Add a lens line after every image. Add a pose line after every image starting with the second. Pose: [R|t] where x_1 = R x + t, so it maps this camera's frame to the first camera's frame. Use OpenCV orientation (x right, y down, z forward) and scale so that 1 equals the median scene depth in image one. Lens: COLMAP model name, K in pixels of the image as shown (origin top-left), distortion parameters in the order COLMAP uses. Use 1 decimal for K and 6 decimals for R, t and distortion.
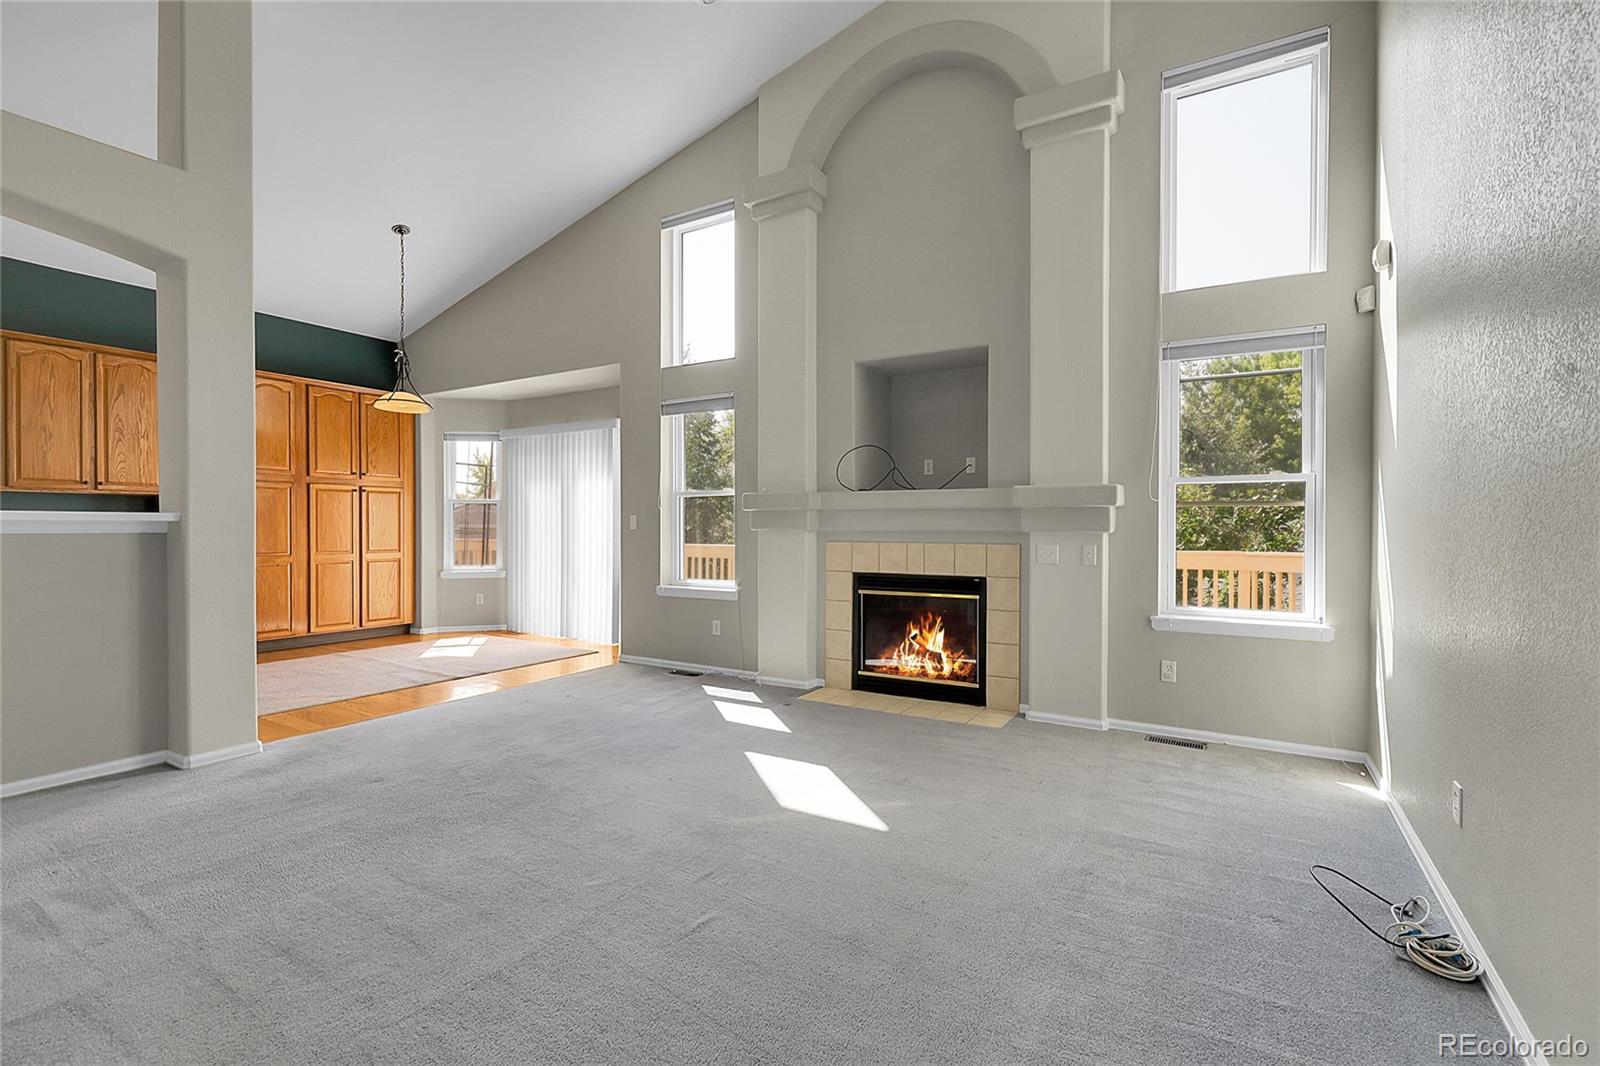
lens RADIAL K [[721.8, 0, 796.7], [0, 721.8, 535.1], [0, 0, 1]] dist [-0.000193, 0.000788]
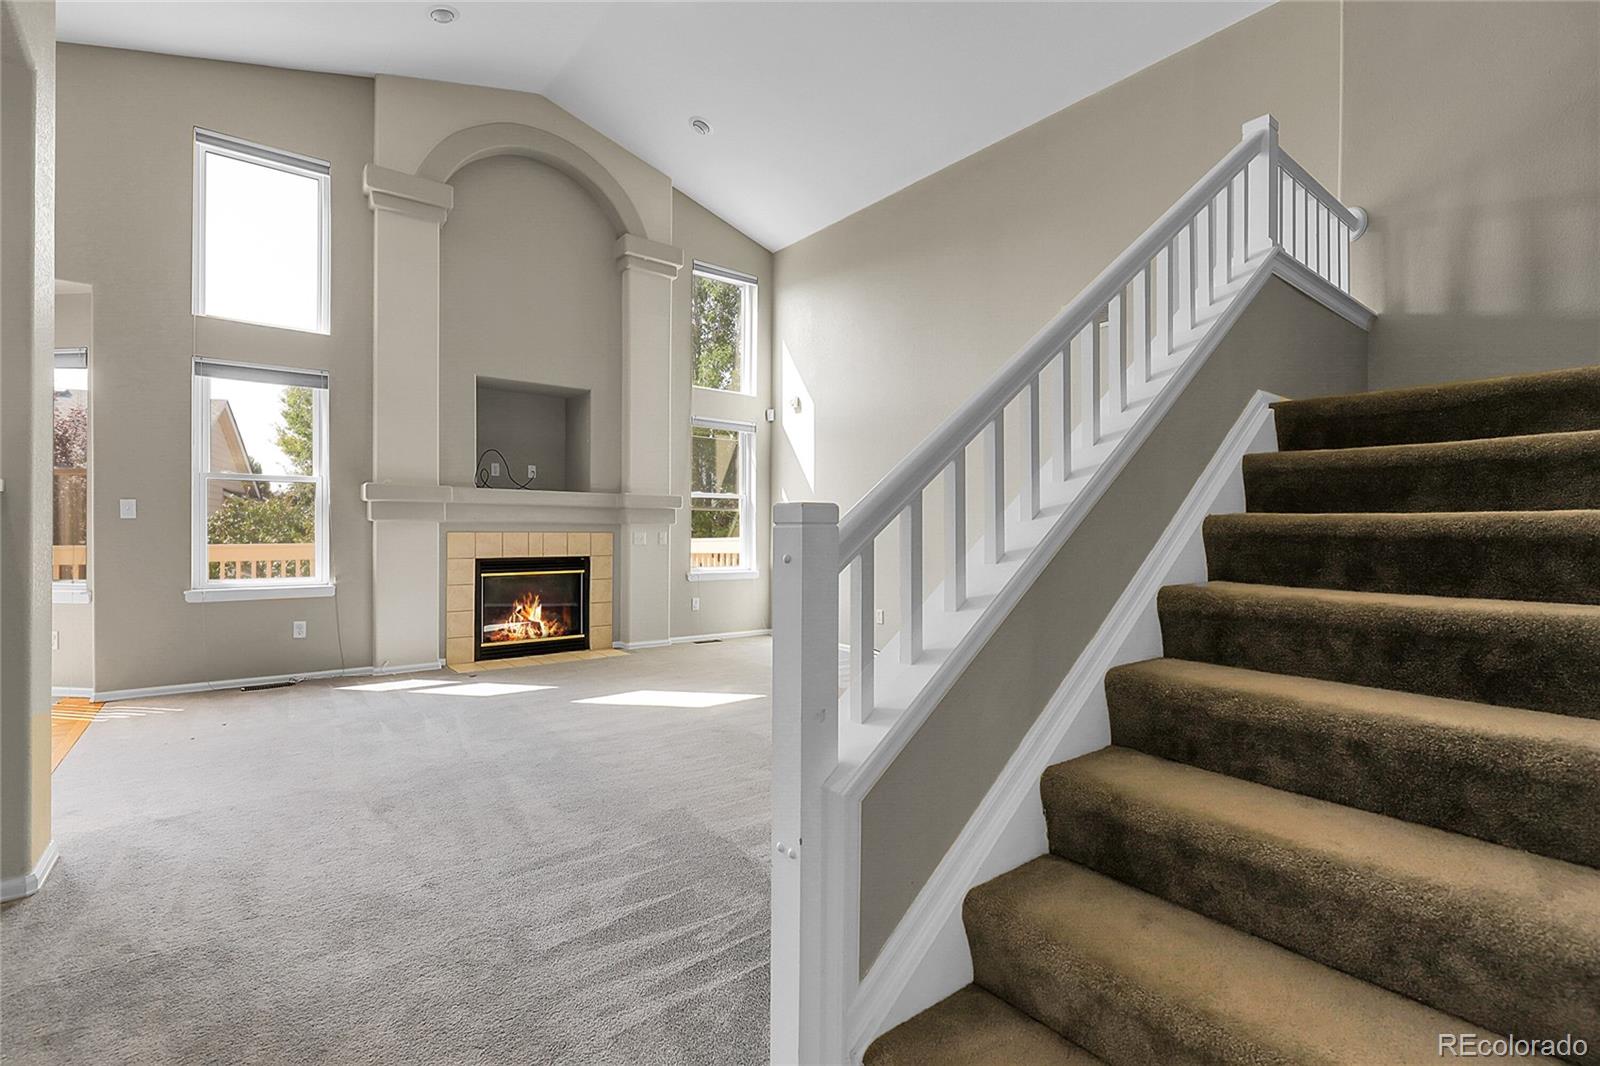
lens RADIAL K [[721.8, 0, 796.7], [0, 721.8, 535.1], [0, 0, 1]] dist [-0.000193, 0.000788]
pose [[0.356764, -0.006378, 0.934173, -0.827494], [0.006909, 0.999967, 0.004189, 0.013274], [-0.934169, 0.004960, 0.356797, 0.119162]]
